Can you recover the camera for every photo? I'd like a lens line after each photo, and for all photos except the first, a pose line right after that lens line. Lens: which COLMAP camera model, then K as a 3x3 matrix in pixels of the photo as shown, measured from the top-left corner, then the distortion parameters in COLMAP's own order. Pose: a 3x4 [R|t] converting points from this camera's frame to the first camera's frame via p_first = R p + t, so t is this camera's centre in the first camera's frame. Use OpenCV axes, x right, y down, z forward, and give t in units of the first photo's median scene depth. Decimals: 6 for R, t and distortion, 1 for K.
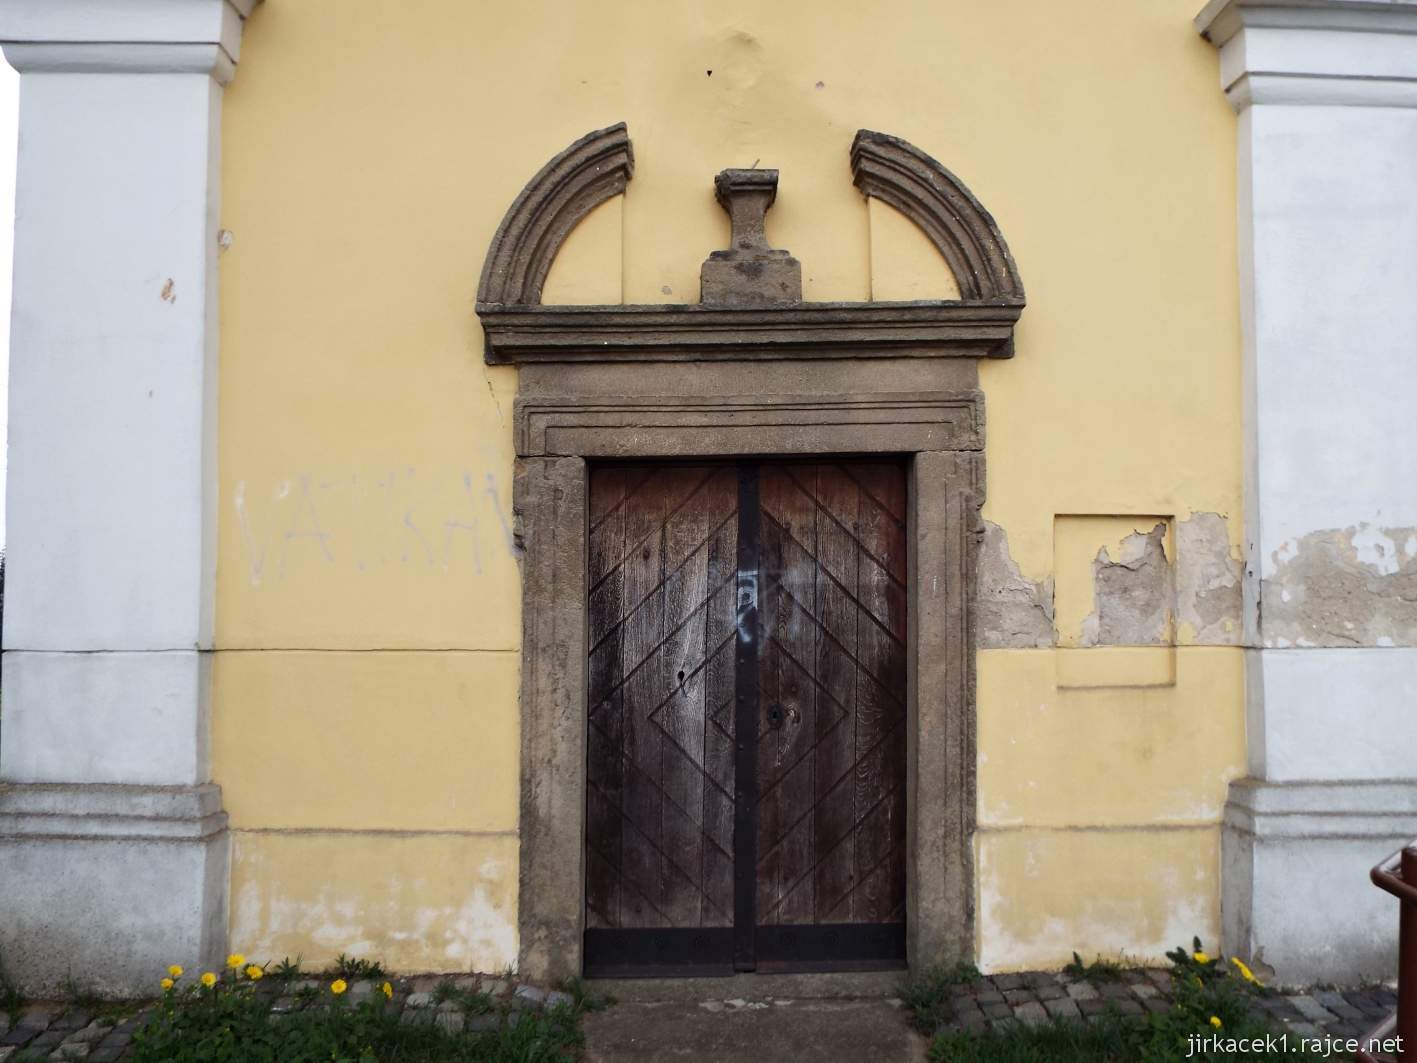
lens RADIAL K [[1018.3, 0, 710.0], [0, 1018.3, 537.7], [0, 0, 1]] dist [-0.005719, 0.004758]
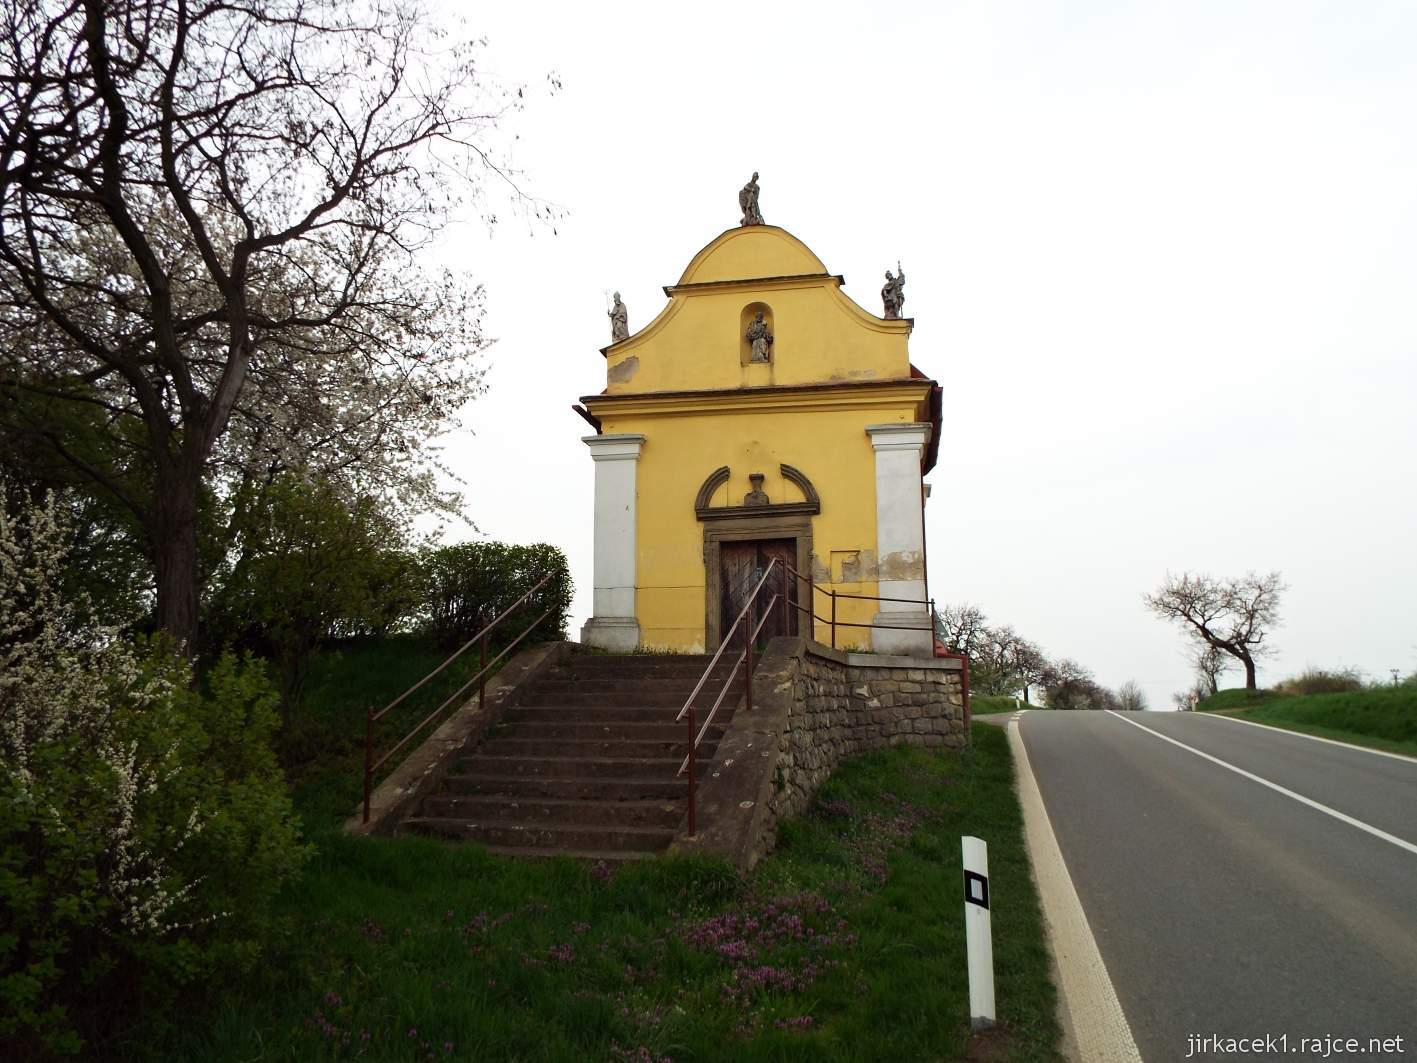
lens RADIAL K [[1018.3, 0, 707.5], [0, 1018.3, 530.2], [0, 0, 1]] dist [-0.005719, 0.004758]
pose [[0.979865, -0.037193, -0.196166, 0.670831], [0.010130, 0.990492, -0.137199, 0.461531], [0.199404, 0.132449, 0.970925, -3.179183]]
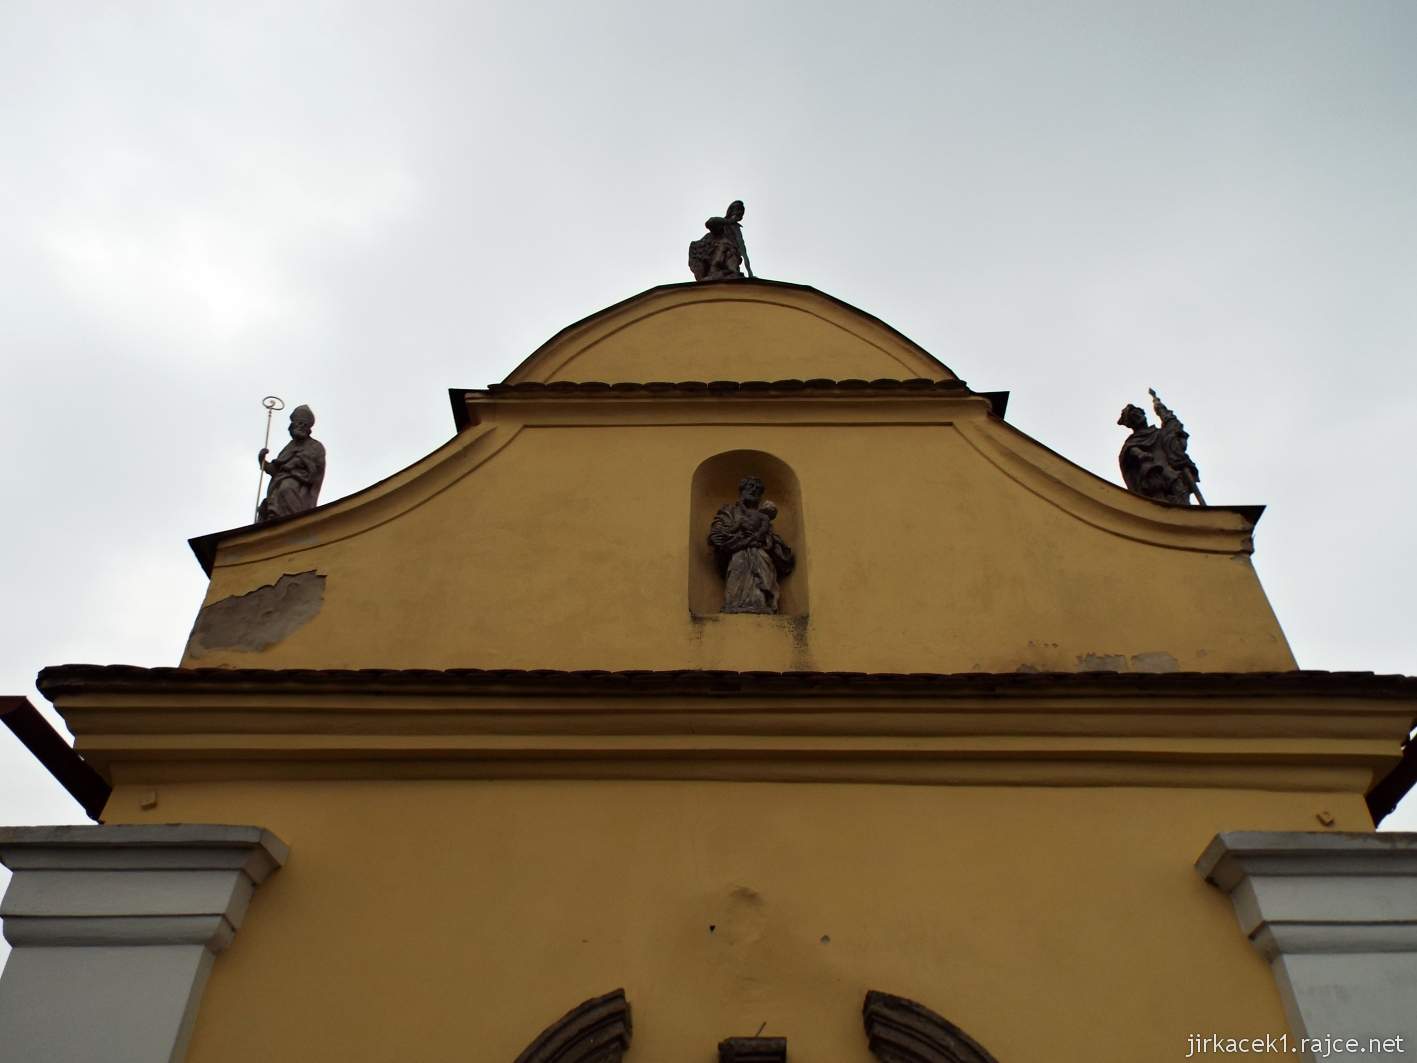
lens RADIAL K [[1085.6, 0, 715.9], [0, 1085.6, 532.5], [0, 0, 1]] dist [0.027498, -0.003524]
pose [[0.999574, -0.022215, -0.018950, 0.032492], [0.005854, 0.788258, -0.615316, -0.111863], [0.028607, 0.614943, 0.788052, -0.070407]]
